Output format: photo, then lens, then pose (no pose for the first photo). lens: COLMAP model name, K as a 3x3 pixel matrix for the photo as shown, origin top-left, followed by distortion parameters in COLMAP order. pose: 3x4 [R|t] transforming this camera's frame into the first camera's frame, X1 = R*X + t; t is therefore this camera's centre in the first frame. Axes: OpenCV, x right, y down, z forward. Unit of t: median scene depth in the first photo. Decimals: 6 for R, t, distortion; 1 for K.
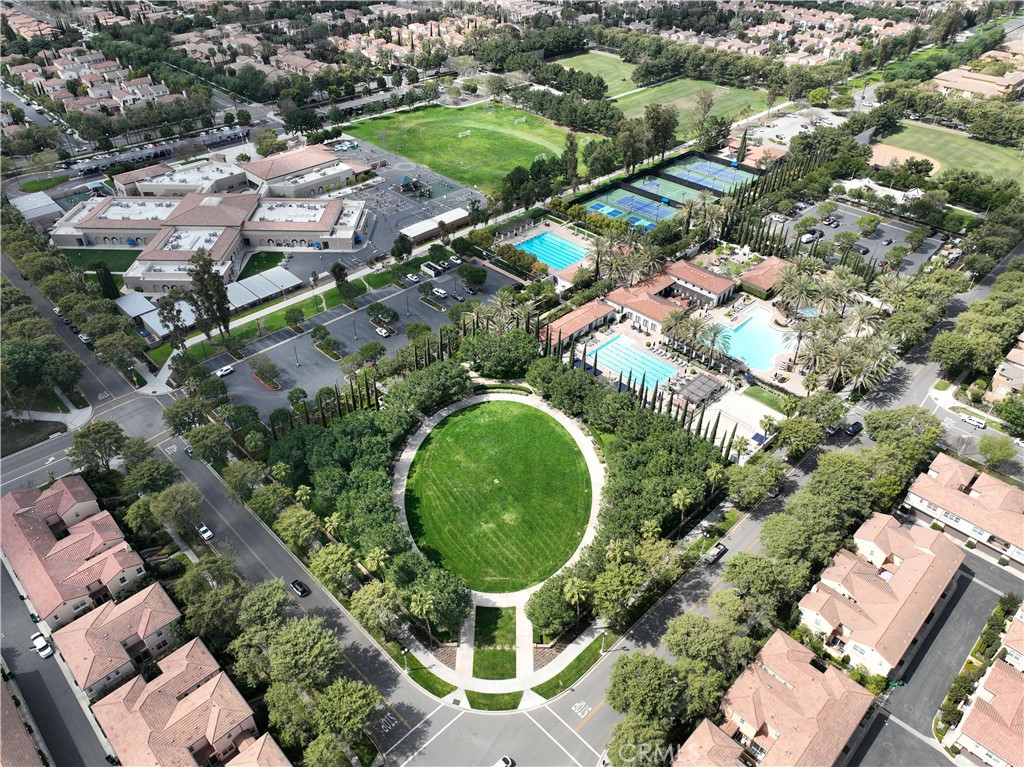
lens RADIAL K [[725.2, 0, 512.0], [0, 725.2, 383.5], [0, 0, 1]] dist [-0.019063, 0.034718]
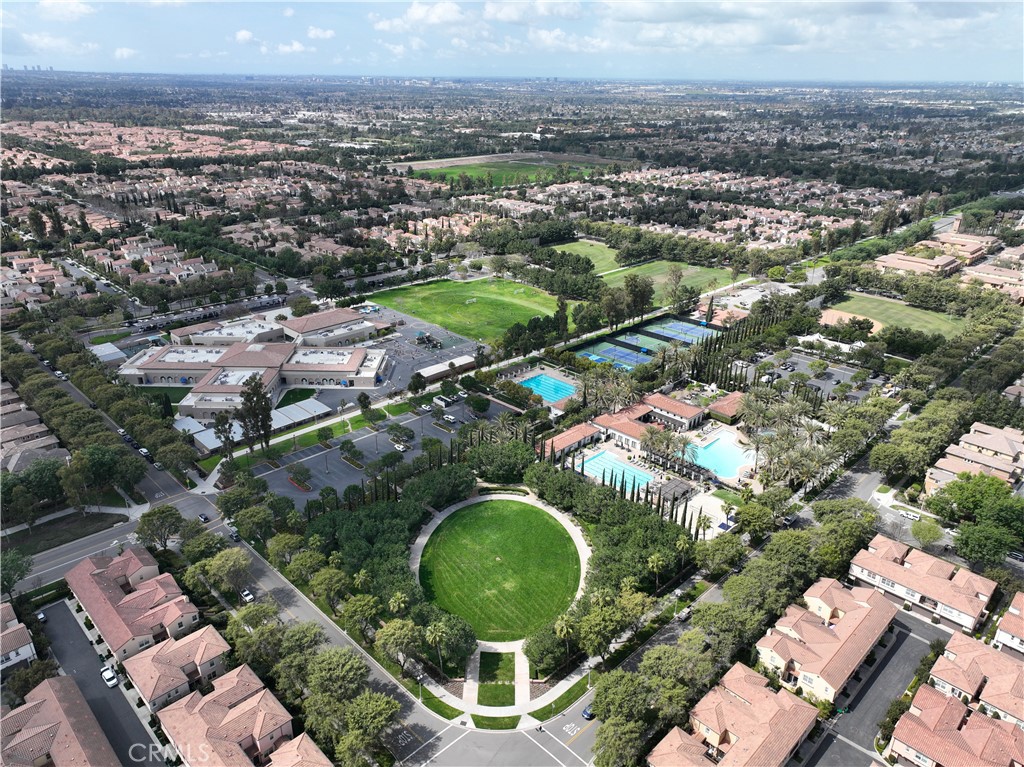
lens RADIAL K [[725.2, 0, 512.0], [0, 725.2, 383.5], [0, 0, 1]] dist [-0.019063, 0.034718]
pose [[1.000000, 0.000378, -0.000261, 0.000699], [-0.000431, 0.968776, -0.247936, 0.116514], [0.000159, 0.247936, 0.968776, -0.150464]]
